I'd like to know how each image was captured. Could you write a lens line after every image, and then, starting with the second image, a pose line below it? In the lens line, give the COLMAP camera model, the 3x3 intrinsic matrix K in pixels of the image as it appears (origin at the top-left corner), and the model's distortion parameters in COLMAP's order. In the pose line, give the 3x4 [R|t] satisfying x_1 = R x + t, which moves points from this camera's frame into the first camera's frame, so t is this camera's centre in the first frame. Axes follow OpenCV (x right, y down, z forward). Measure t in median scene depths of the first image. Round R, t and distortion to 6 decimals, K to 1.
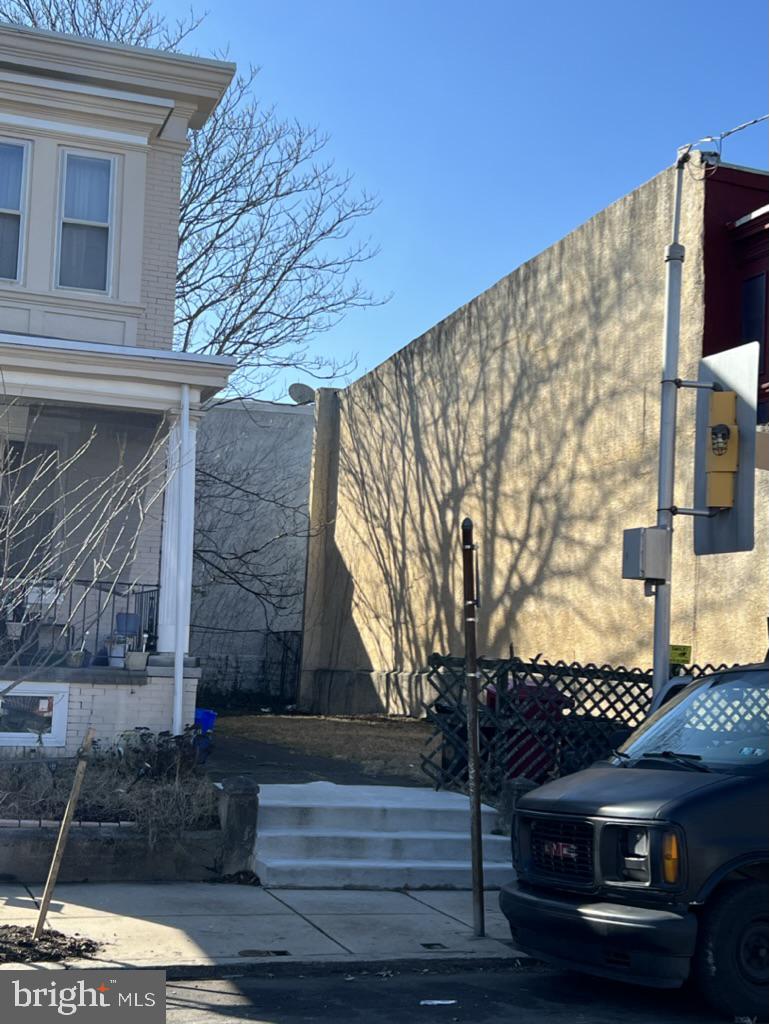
lens RADIAL K [[1472.8, 0, 366.9], [0, 1472.8, 509.6], [0, 0, 1]] dist [0.518798, -3.097337]
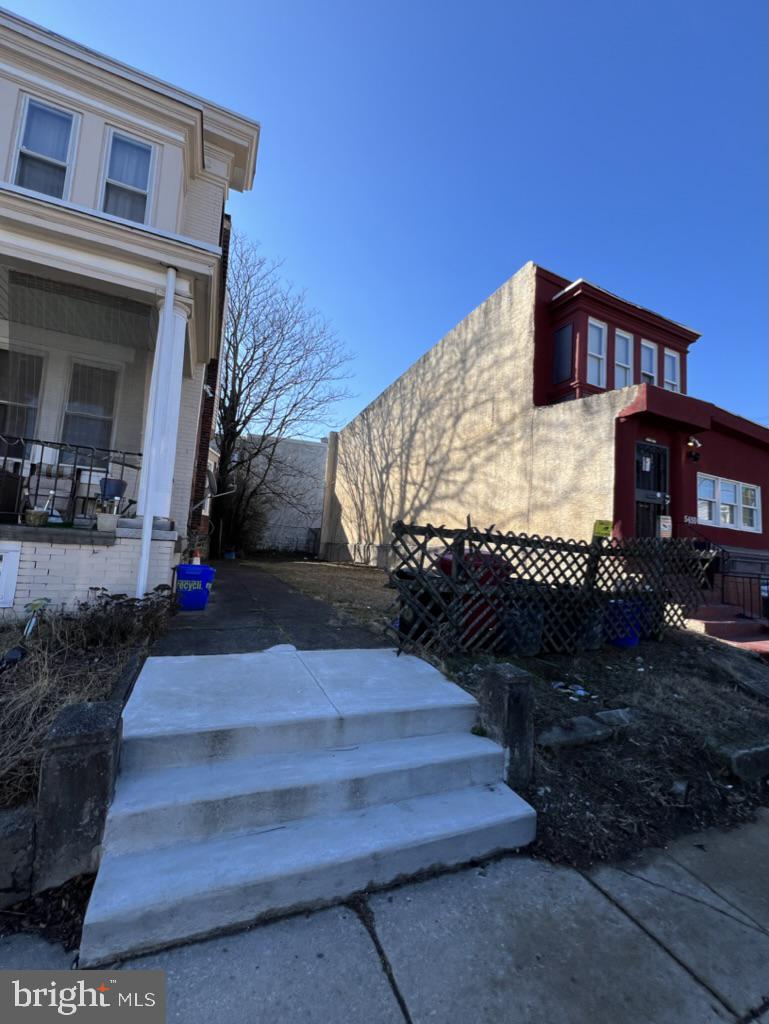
lens RADIAL K [[411.4, 0, 379.6], [0, 411.4, 512.1], [0, 0, 1]] dist [0.013370, -0.000030]
pose [[0.997240, 0.025610, 0.069684, 0.007045], [-0.027417, 0.999309, 0.025097, 0.047929], [-0.068993, -0.026939, 0.997253, 0.411210]]
